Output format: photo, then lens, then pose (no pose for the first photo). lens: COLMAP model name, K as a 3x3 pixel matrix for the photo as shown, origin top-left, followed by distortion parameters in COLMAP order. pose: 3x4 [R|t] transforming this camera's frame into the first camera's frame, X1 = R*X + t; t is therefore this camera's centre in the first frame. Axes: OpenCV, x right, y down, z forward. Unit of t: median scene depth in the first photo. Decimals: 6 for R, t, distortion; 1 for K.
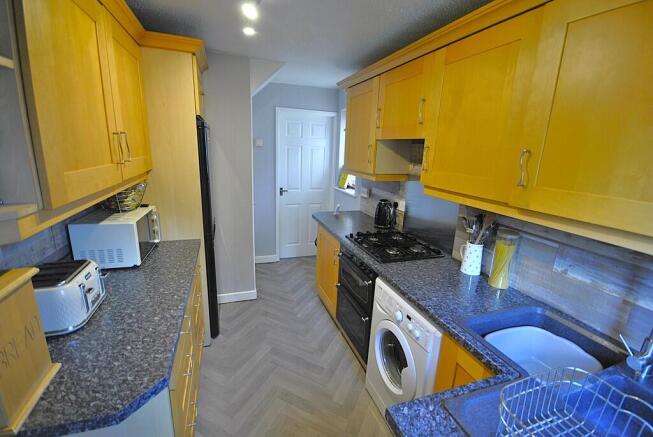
lens RADIAL K [[287.9, 0, 330.9], [0, 287.9, 219.4], [0, 0, 1]] dist [-0.000220, -0.000586]
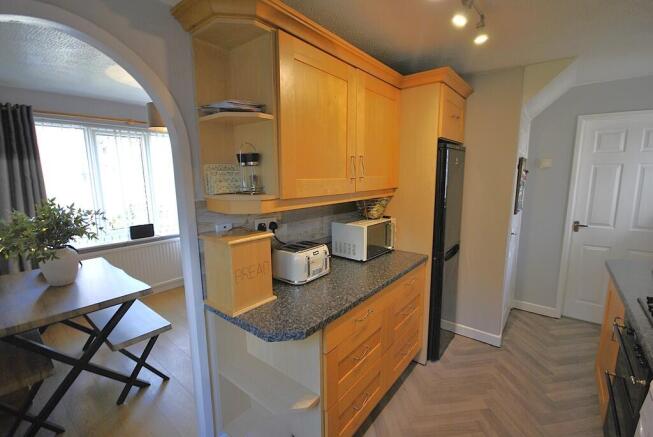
lens RADIAL K [[287.9, 0, 330.9], [0, 287.9, 219.4], [0, 0, 1]] dist [-0.000220, -0.000586]
pose [[0.527218, 0.083903, -0.845578, 0.247158], [-0.179422, 0.983669, -0.014265, 0.020665], [0.830571, 0.159236, 0.533662, 0.151816]]
